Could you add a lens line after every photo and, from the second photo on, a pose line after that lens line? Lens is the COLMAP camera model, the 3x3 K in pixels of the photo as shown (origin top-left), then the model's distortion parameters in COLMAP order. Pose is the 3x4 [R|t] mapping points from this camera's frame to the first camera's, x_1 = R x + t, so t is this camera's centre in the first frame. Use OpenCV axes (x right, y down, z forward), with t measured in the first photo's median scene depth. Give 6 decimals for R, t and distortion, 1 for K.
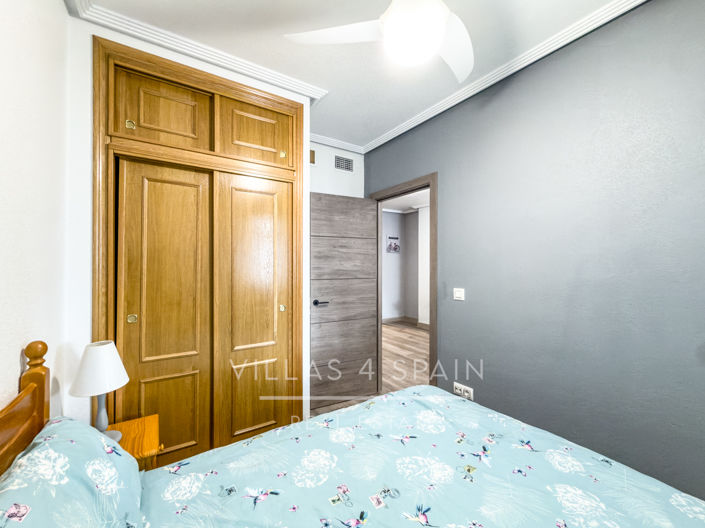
lens RADIAL K [[291.3, 0, 352.5], [0, 291.3, 264.0], [0, 0, 1]] dist [-0.000132, 0.000014]
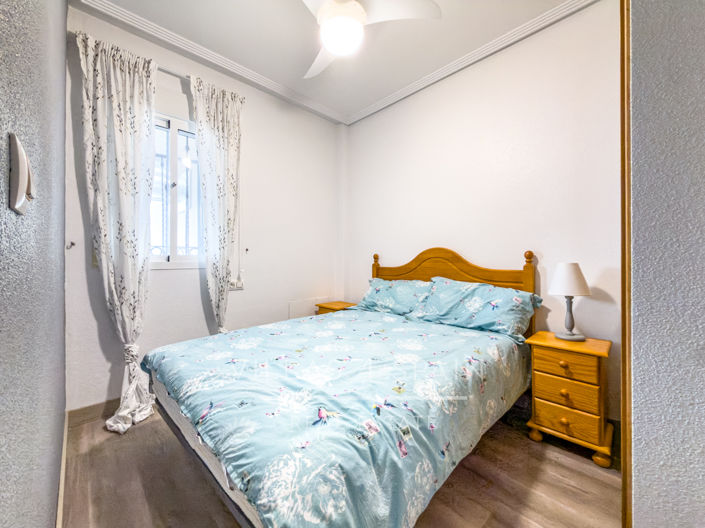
lens RADIAL K [[291.3, 0, 352.5], [0, 291.3, 264.0], [0, 0, 1]] dist [-0.000132, 0.000014]
pose [[-0.982120, -0.001403, -0.188253, 0.404527], [0.000978, 0.999921, -0.012558, 0.308768], [0.188256, -0.012517, -0.982040, 2.277578]]
